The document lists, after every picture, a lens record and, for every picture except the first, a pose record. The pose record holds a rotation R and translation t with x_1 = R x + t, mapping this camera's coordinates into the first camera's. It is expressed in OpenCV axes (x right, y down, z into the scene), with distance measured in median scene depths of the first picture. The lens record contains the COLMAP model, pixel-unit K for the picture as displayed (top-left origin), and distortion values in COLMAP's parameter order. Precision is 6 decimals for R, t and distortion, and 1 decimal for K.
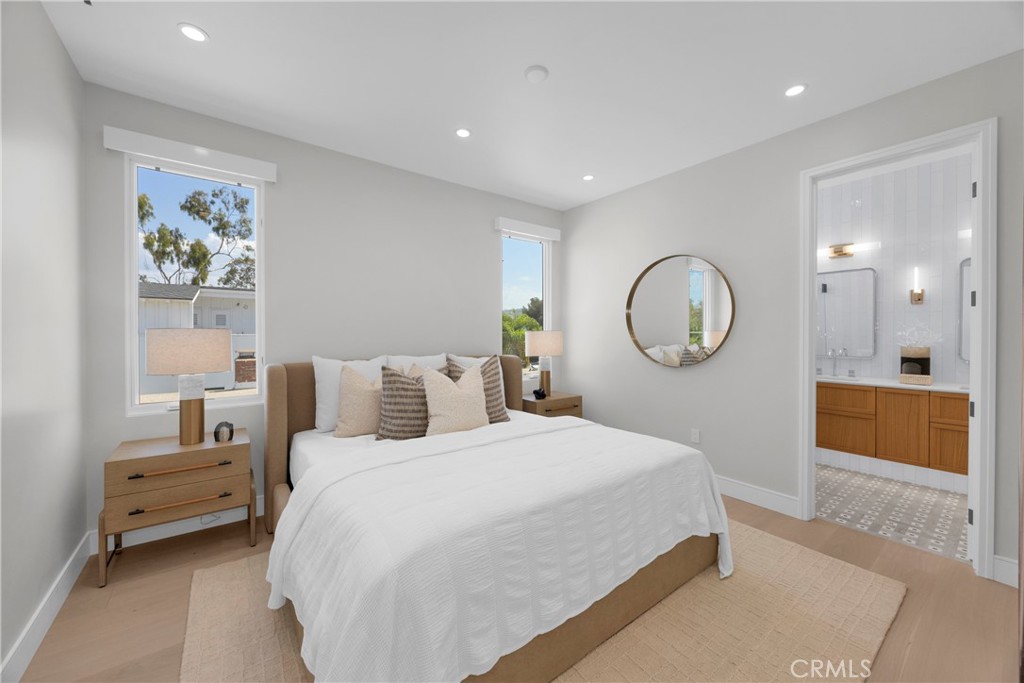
lens RADIAL K [[389.7, 0, 508.4], [0, 389.7, 334.1], [0, 0, 1]] dist [-0.001749, 0.000669]
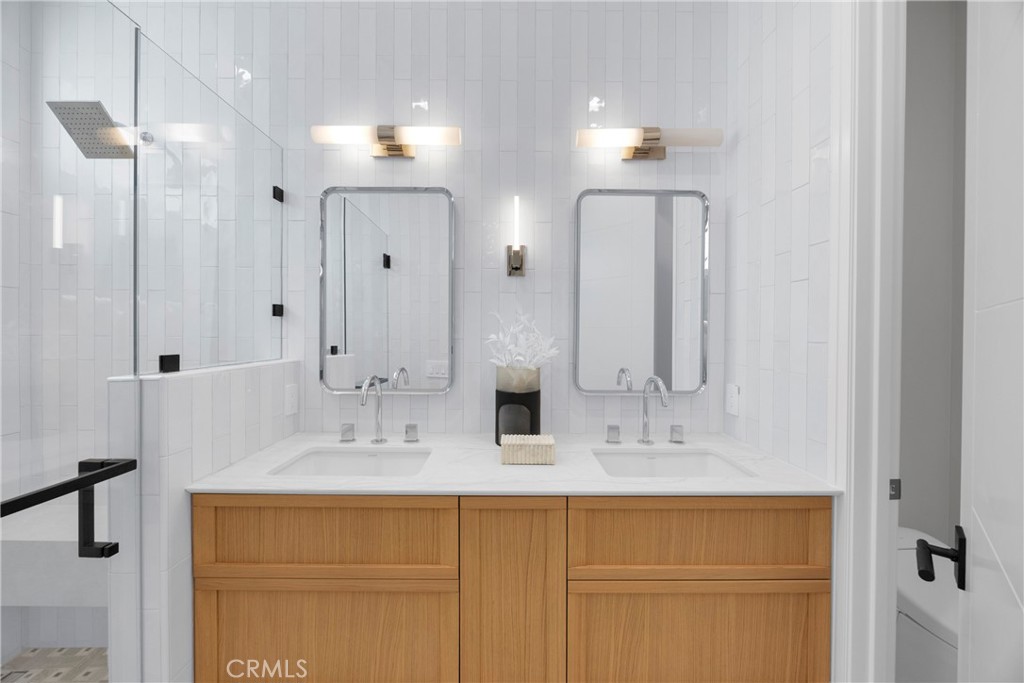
lens RADIAL K [[389.7, 0, 509.5], [0, 389.7, 341.0], [0, 0, 1]] dist [-0.001749, 0.000669]
pose [[0.603296, -0.015439, 0.797368, 0.662566], [-0.000389, 0.999807, 0.019653, -0.005924], [-0.797517, -0.012166, 0.603173, 0.719085]]
